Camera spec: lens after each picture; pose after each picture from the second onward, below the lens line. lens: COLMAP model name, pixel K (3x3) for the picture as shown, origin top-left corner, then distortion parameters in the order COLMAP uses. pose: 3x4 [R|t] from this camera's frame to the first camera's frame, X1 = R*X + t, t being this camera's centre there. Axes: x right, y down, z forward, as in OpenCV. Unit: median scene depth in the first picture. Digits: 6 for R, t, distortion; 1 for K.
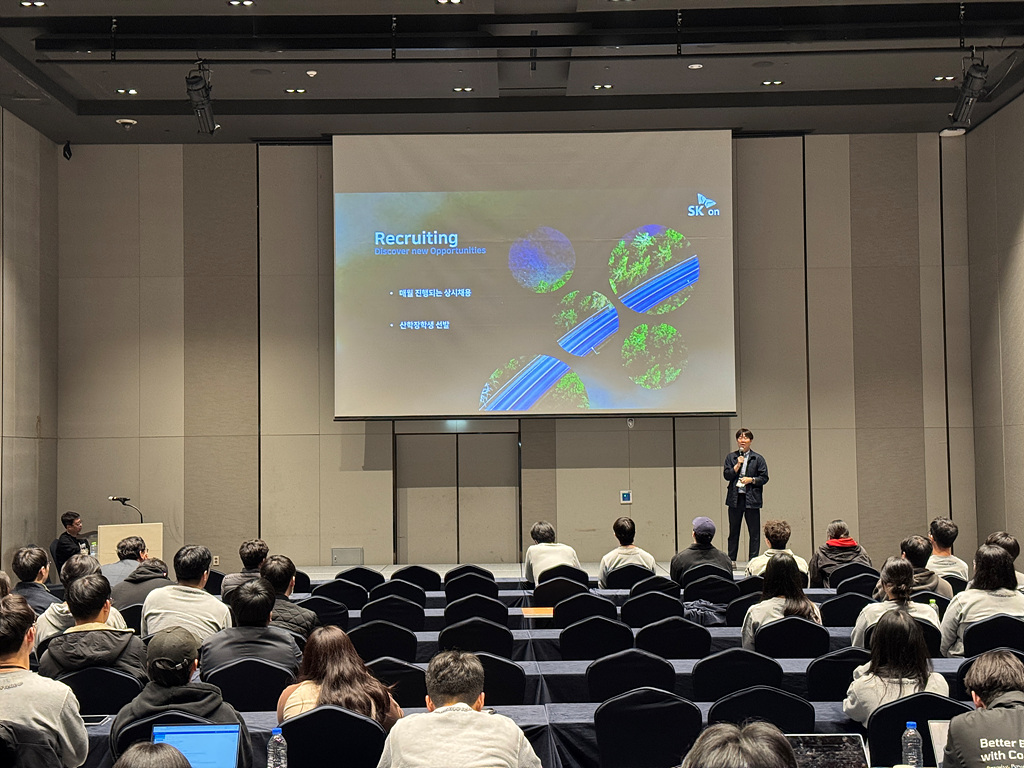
lens RADIAL K [[1476.1, 0, 512.0], [0, 1476.1, 384.0], [0, 0, 1]] dist [0.201534, -0.130385]
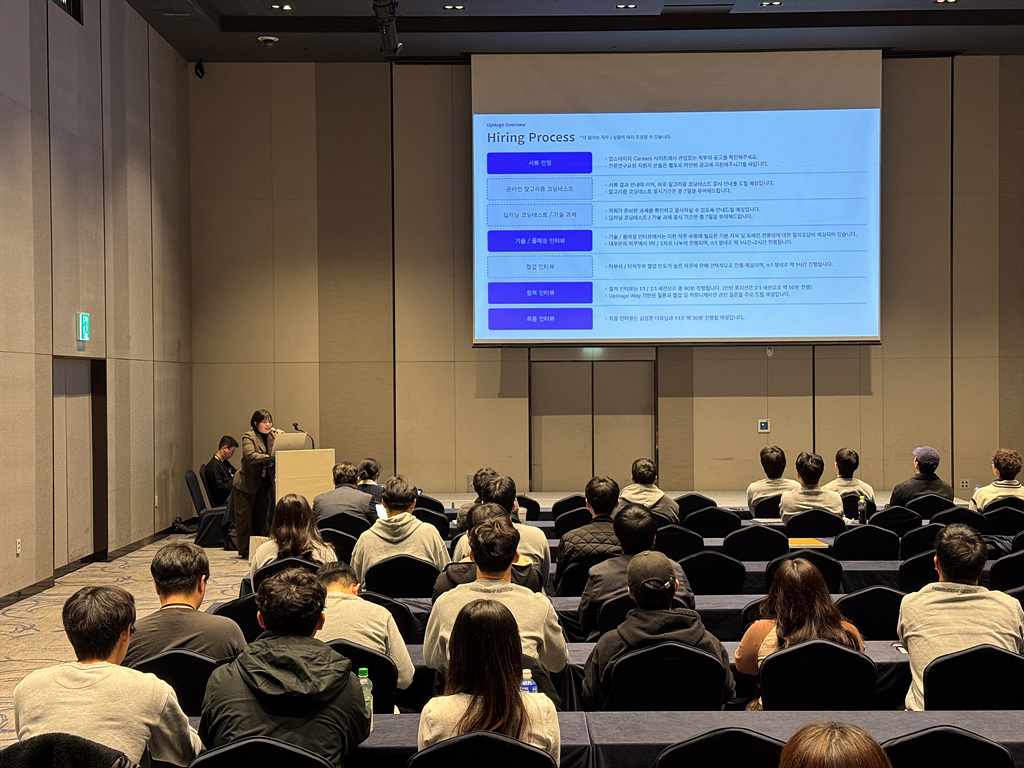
lens RADIAL K [[1476.1, 0, 512.0], [0, 1476.1, 384.0], [0, 0, 1]] dist [0.201534, -0.130385]
pose [[0.999721, 0.005005, 0.023065, -0.114948], [-0.006109, 0.998827, 0.048043, 0.001596], [-0.022798, -0.048171, 0.998579, 0.012739]]
